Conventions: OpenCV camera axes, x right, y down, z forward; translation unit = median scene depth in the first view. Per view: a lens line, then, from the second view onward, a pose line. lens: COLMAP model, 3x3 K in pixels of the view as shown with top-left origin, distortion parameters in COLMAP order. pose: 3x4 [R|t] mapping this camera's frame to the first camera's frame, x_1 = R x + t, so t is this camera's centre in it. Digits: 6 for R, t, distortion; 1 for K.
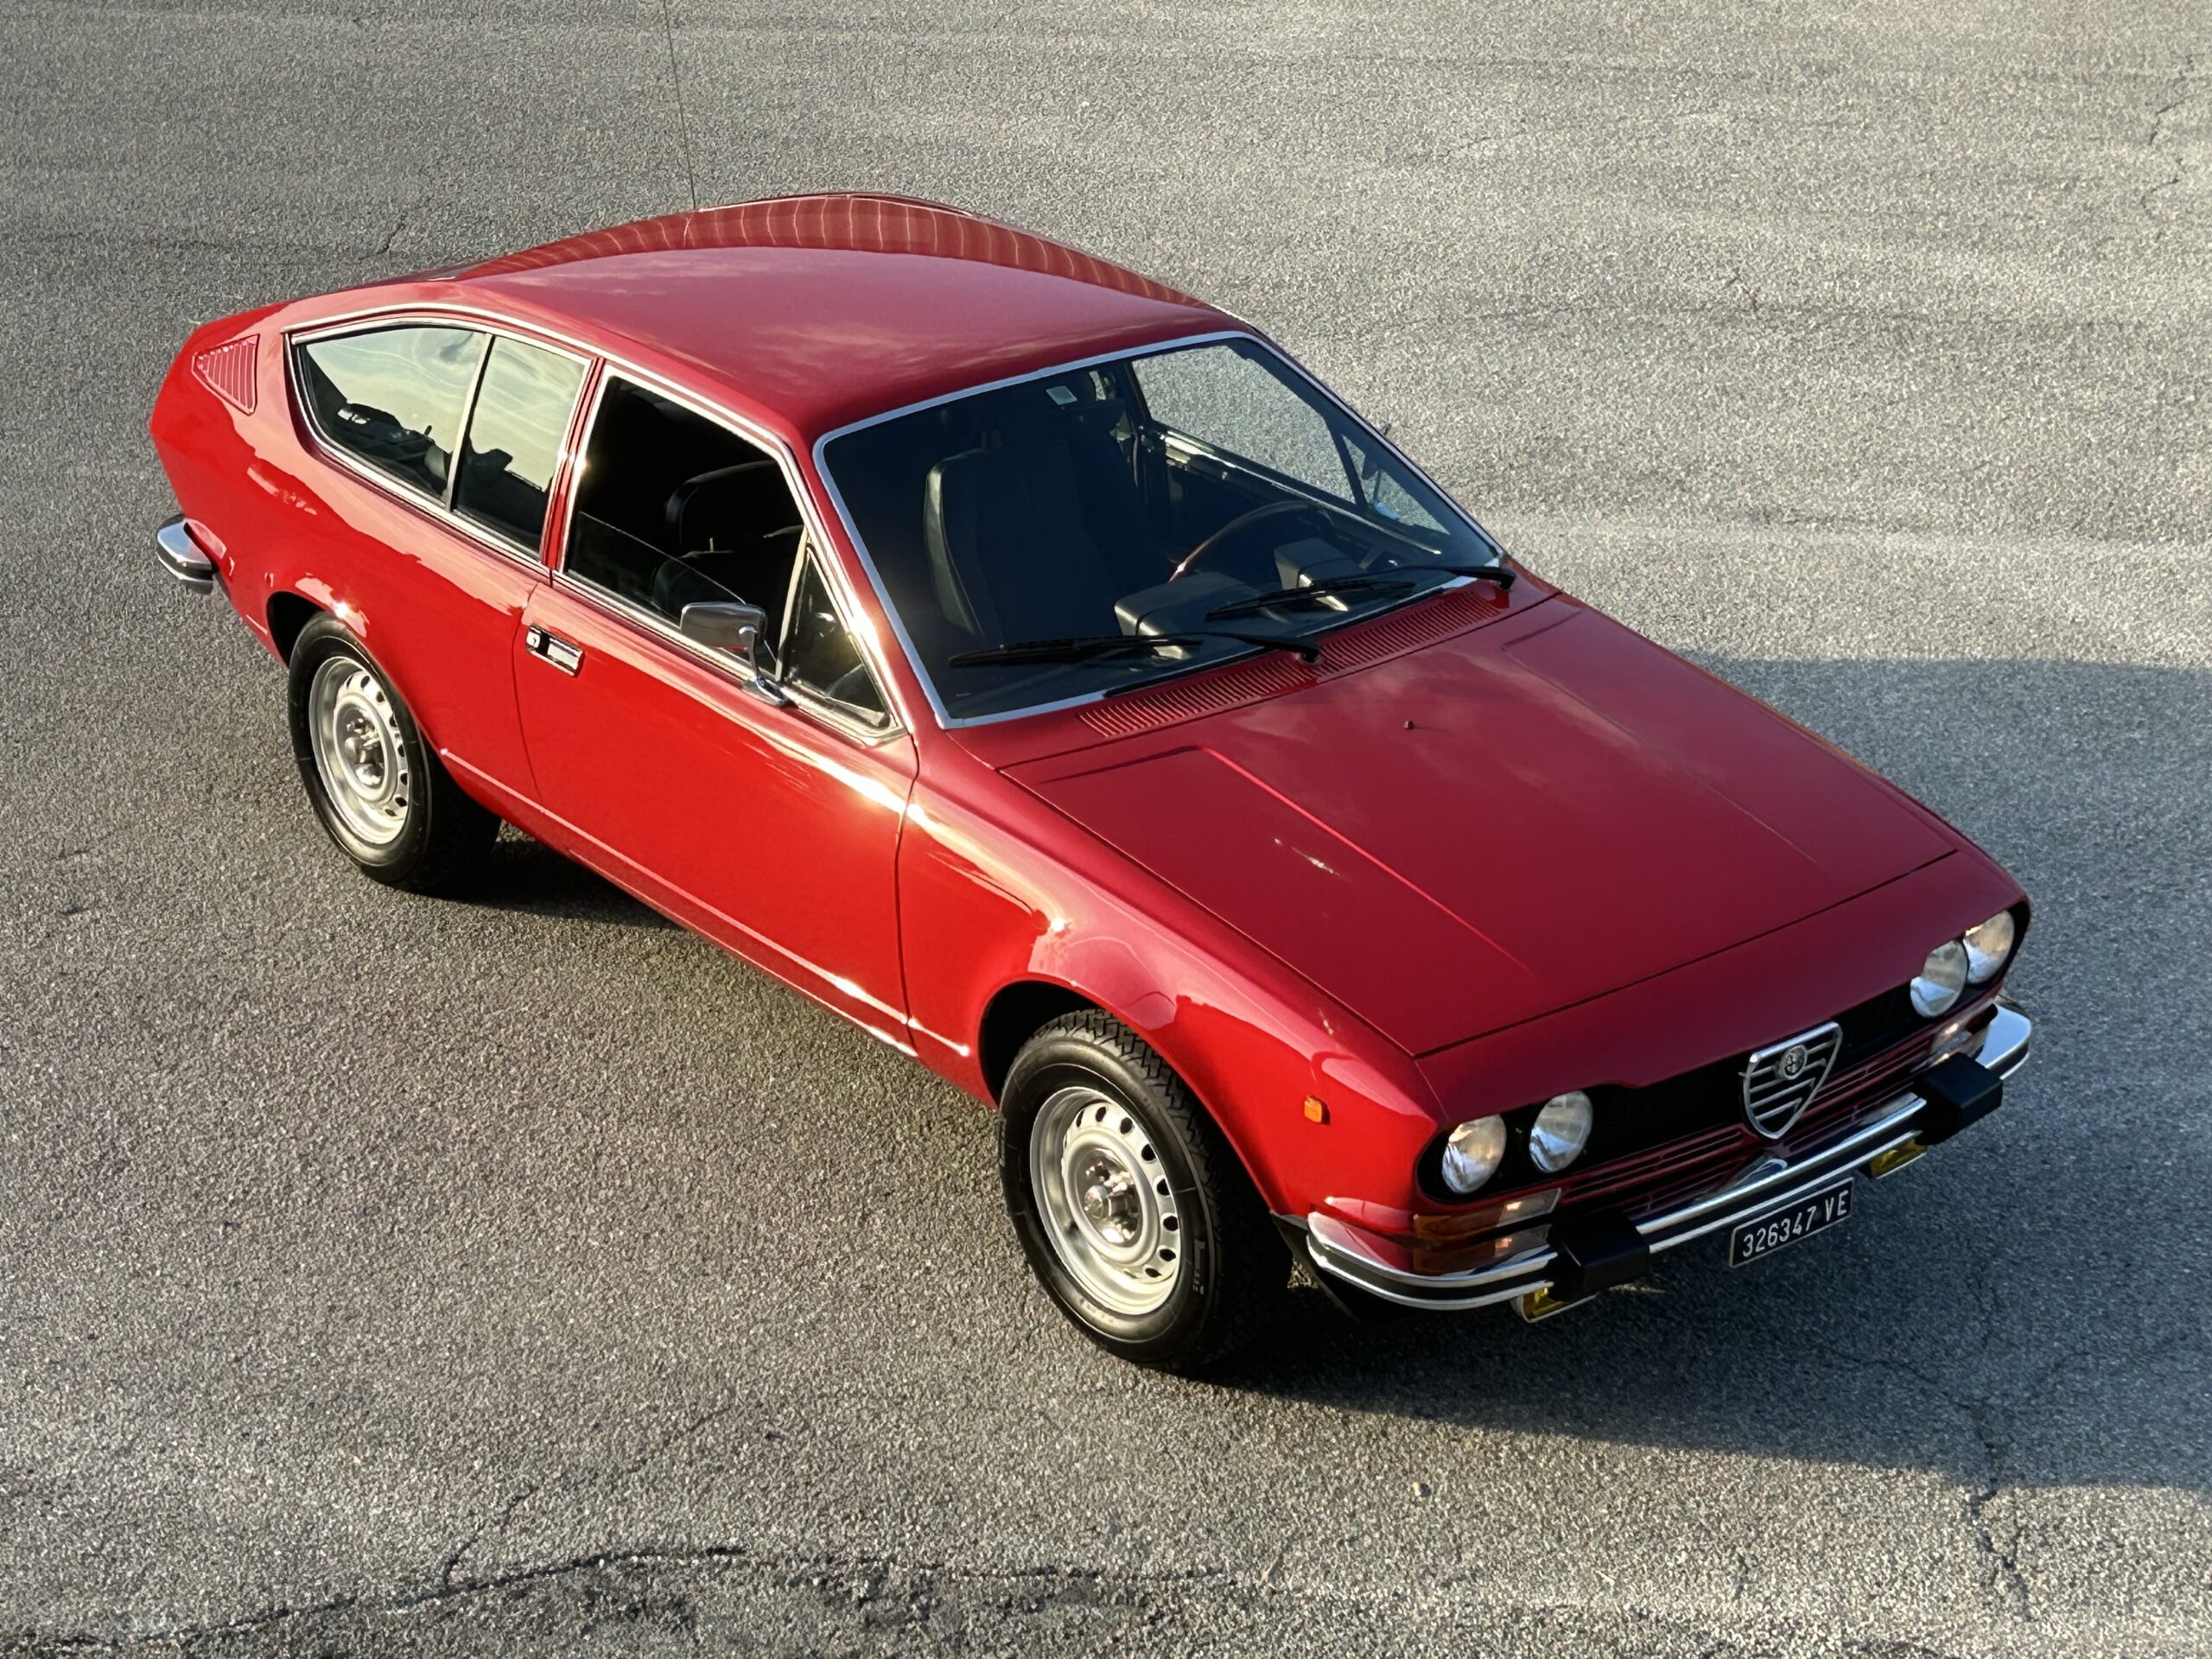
lens RADIAL K [[4336.6, 0, 1106.0], [0, 4336.6, 829.5], [0, 0, 1]] dist [0.276099, -1.142877]
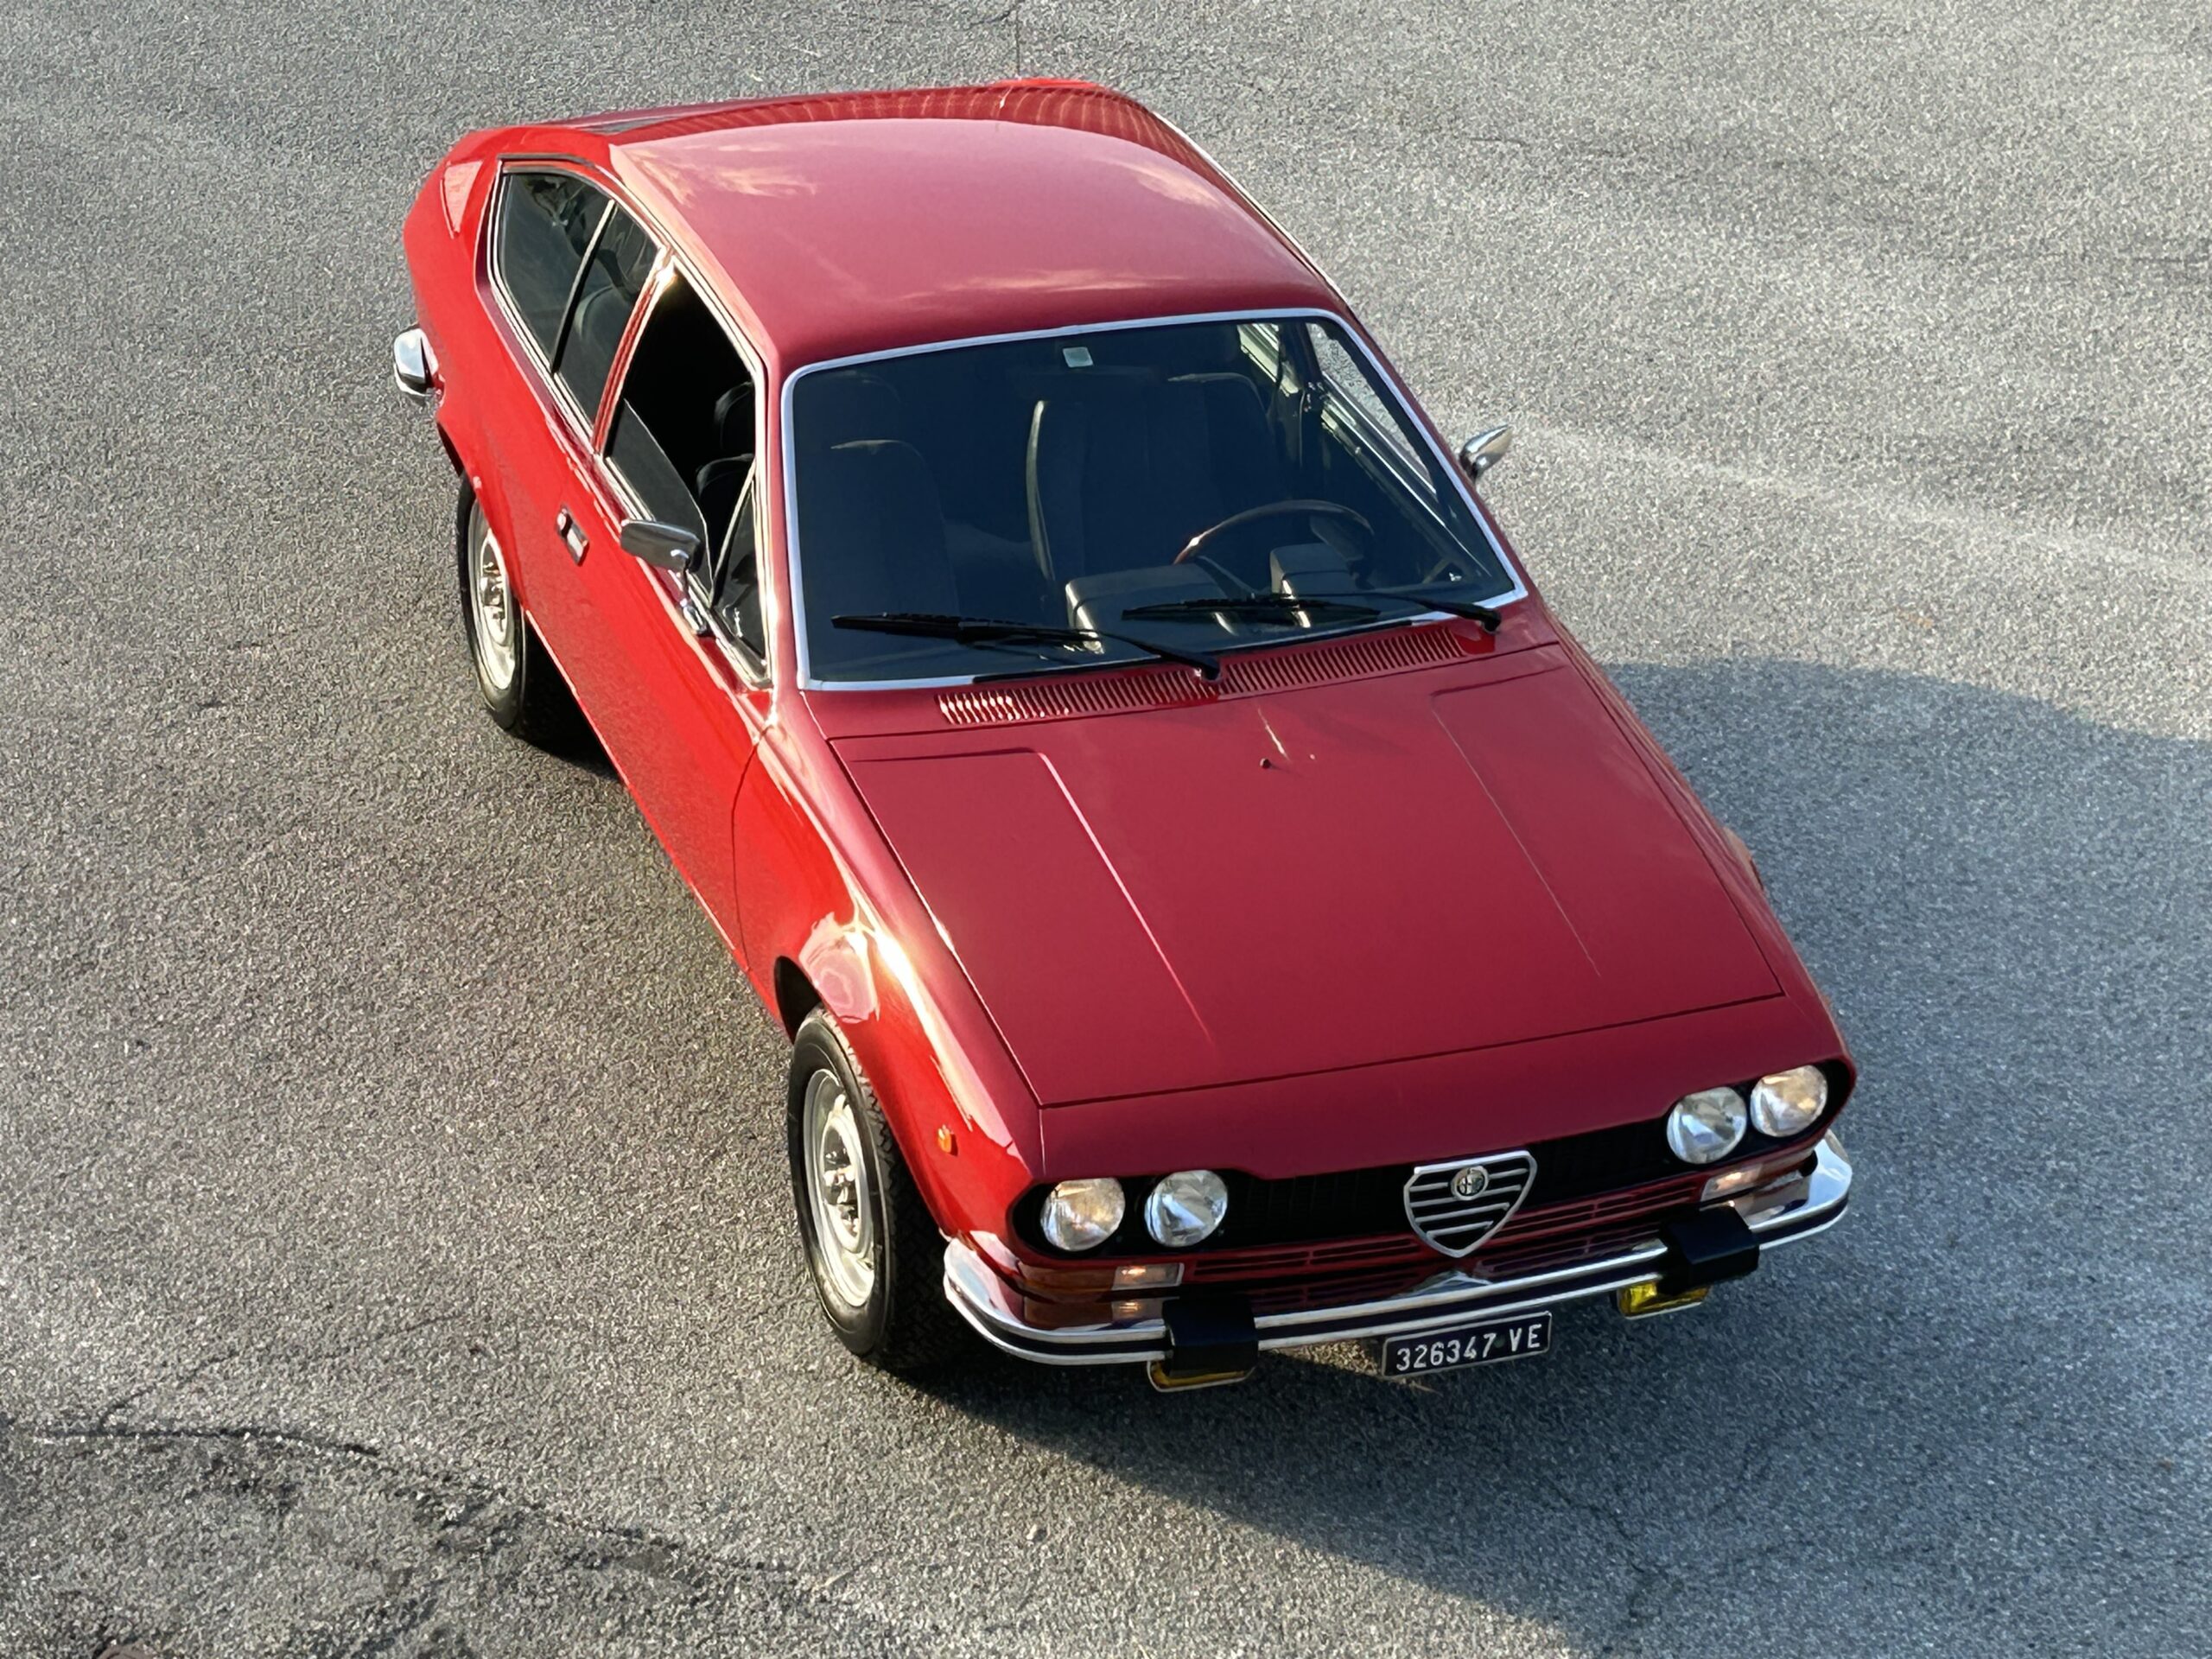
lens RADIAL K [[5365.7, 0, 1072.0], [0, 5365.7, 834.1], [0, 0, 1]] dist [0.257662, -0.858798]
pose [[0.940090, 0.172764, -0.293909, 0.406152], [-0.157452, 0.984661, 0.075176, -0.097016], [0.302388, -0.024396, 0.952873, -0.156099]]
